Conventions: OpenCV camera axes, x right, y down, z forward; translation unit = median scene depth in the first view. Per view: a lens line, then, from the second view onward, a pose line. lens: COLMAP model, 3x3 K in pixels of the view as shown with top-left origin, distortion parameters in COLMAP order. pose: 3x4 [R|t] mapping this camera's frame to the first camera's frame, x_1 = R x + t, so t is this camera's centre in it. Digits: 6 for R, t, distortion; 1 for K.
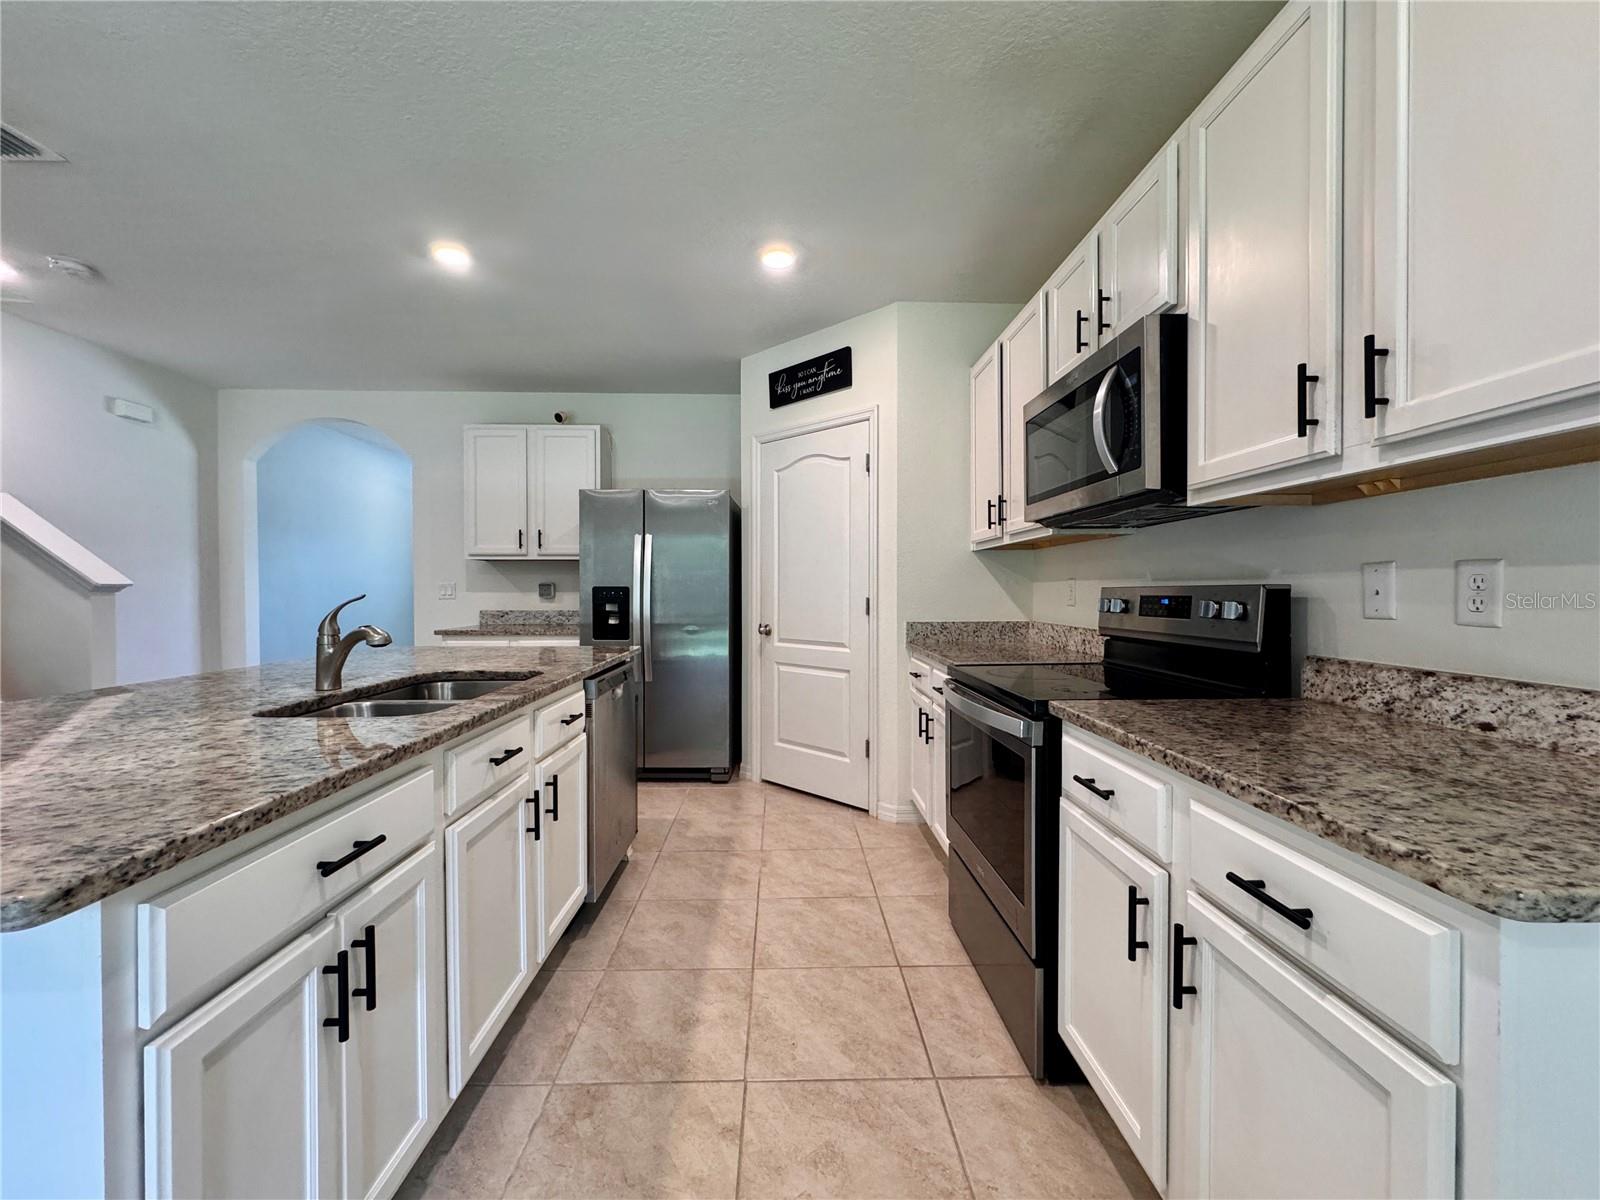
lens RADIAL K [[654.2, 0, 800.0], [0, 654.2, 600.0], [0, 0, 1]] dist [0.000829, 0.000069]
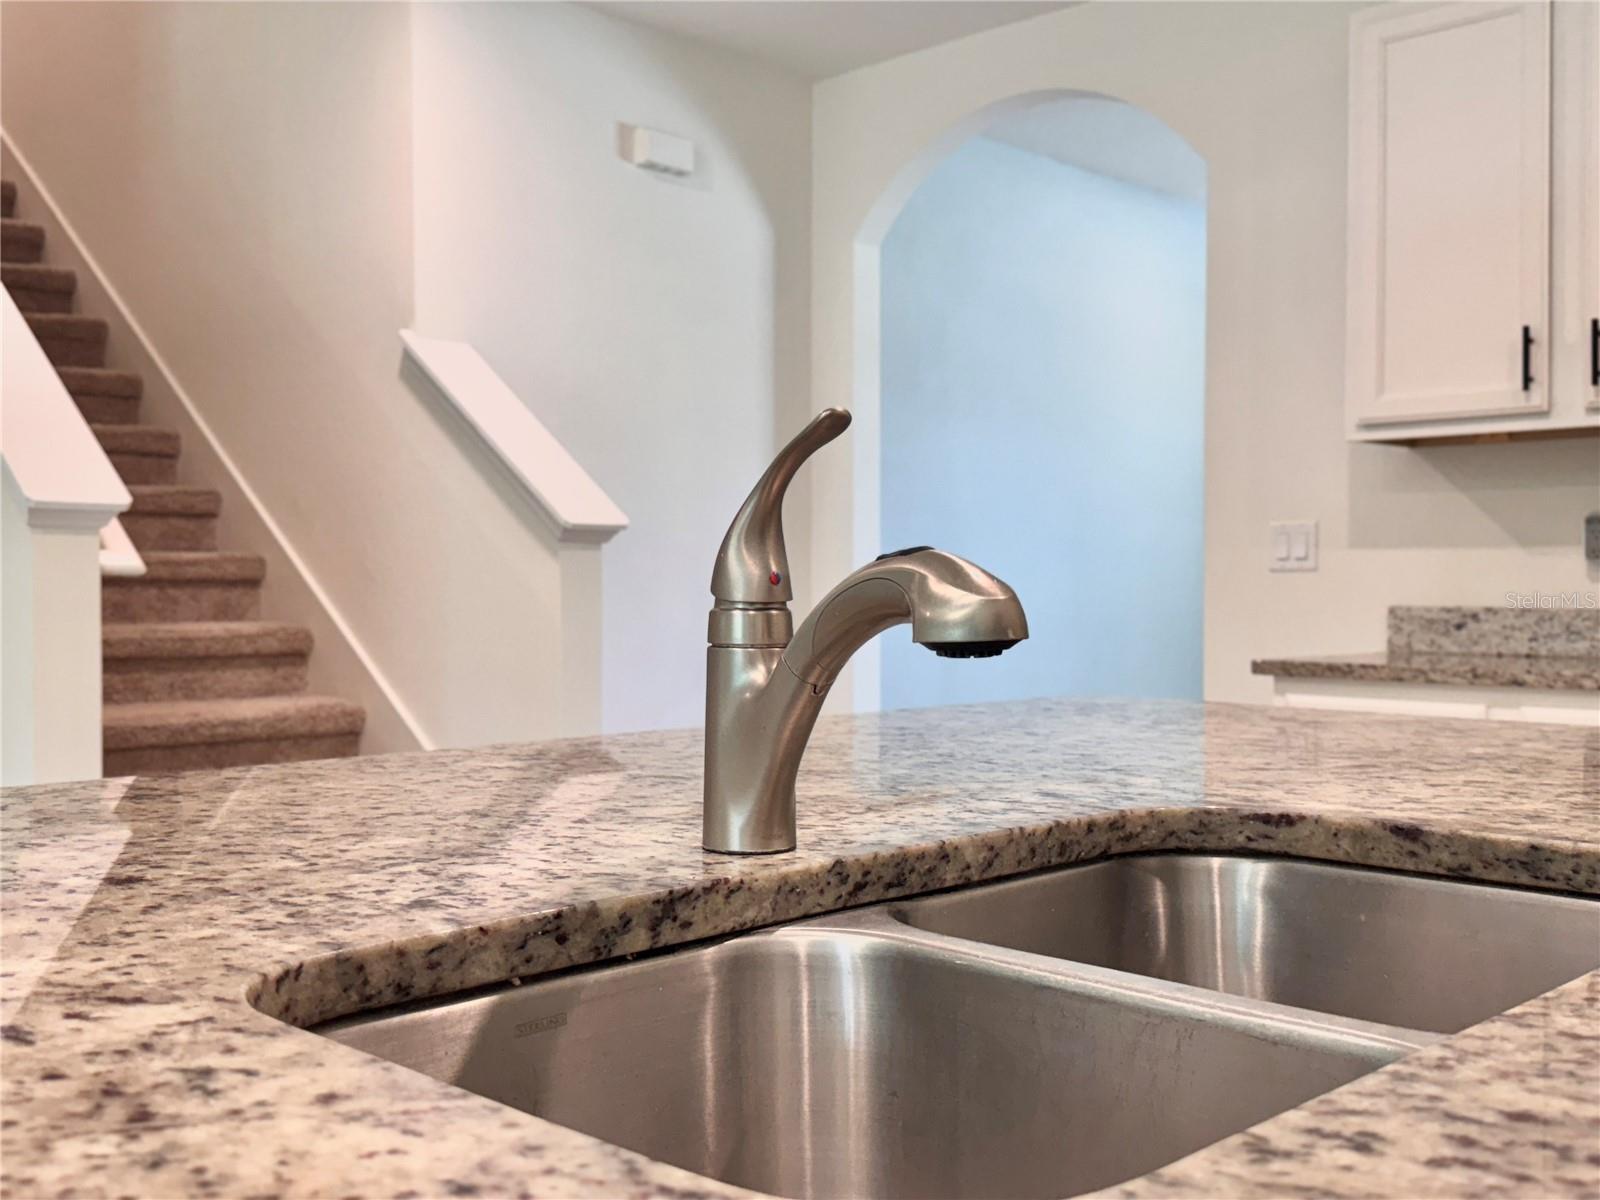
lens RADIAL K [[1603.6, 0, 800.0], [0, 1603.6, 600.0], [0, 0, 1]] dist [0.002144, -0.005596]
pose [[0.693966, 0.008009, -0.719963, -0.180776], [-0.017699, 0.999826, -0.005937, 0.031377], [0.719790, 0.016863, 0.693987, 0.360920]]
